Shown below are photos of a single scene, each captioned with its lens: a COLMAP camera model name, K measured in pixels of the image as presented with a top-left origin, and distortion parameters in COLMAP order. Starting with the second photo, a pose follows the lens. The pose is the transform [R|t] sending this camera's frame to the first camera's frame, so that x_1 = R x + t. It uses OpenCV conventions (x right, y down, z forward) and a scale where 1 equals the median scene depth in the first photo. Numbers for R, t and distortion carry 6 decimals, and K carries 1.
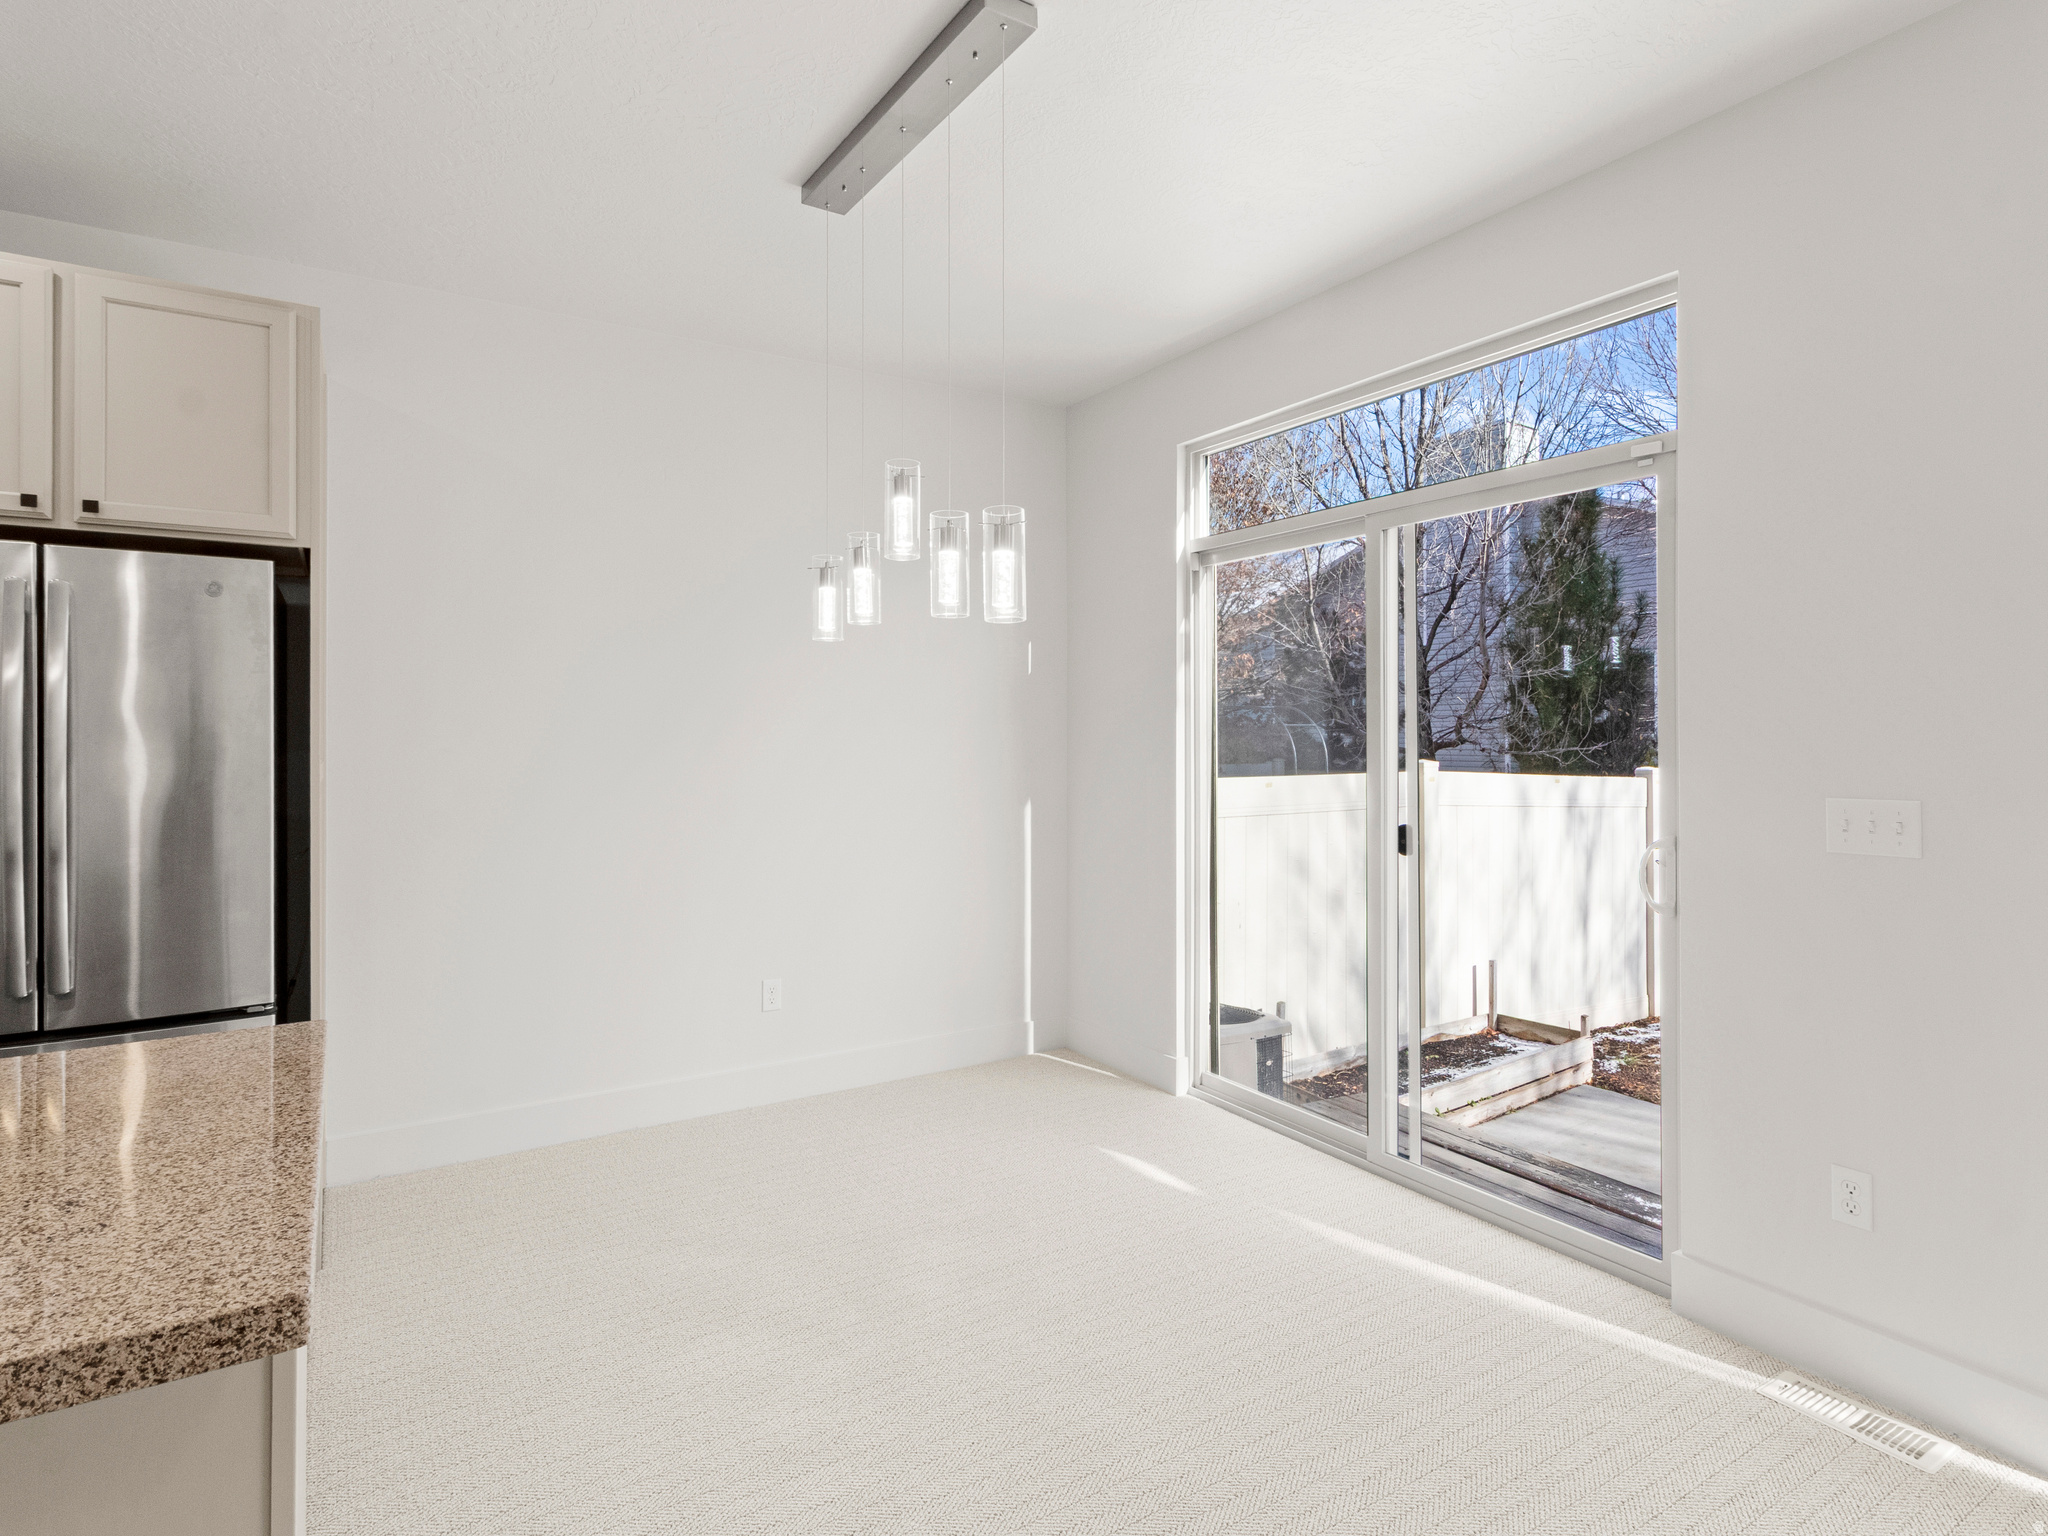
lens RADIAL K [[1079.9, 0, 1002.4], [0, 1079.9, 731.5], [0, 0, 1]] dist [0.001409, -0.000416]
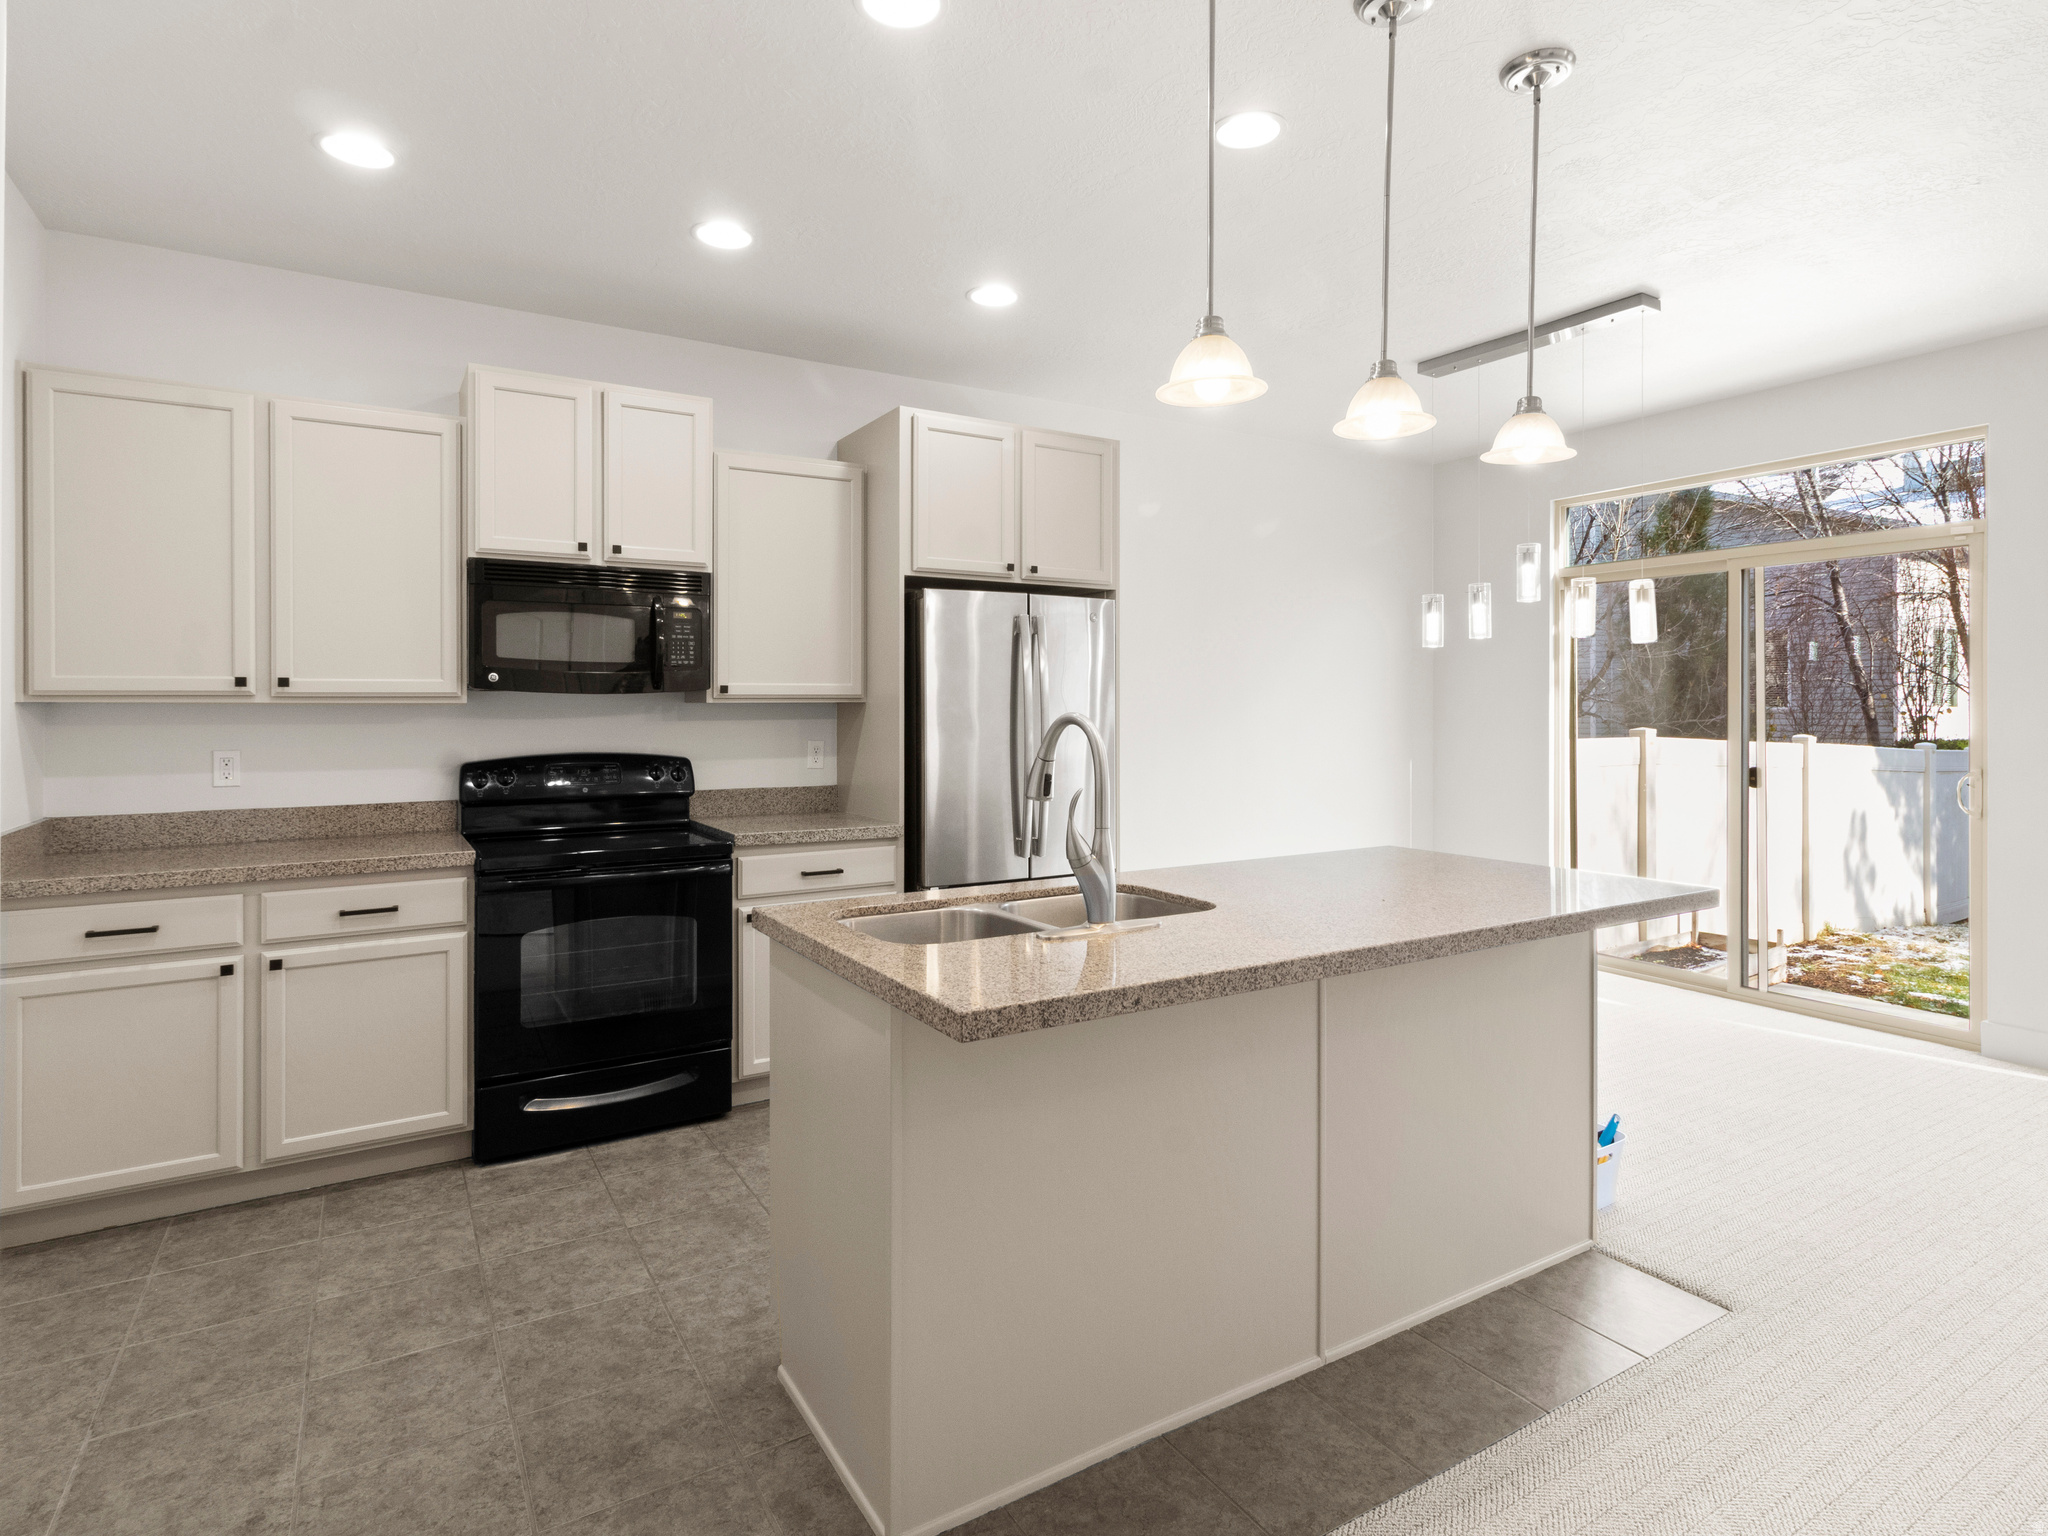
lens RADIAL K [[1079.9, 0, 1000.4], [0, 1079.9, 712.1], [0, 0, 1]] dist [0.001409, -0.000416]
pose [[0.999865, 0.001823, -0.016323, -0.757232], [-0.001707, 0.999973, 0.007119, 0.001539], [0.016335, -0.007091, 0.999841, -0.594634]]
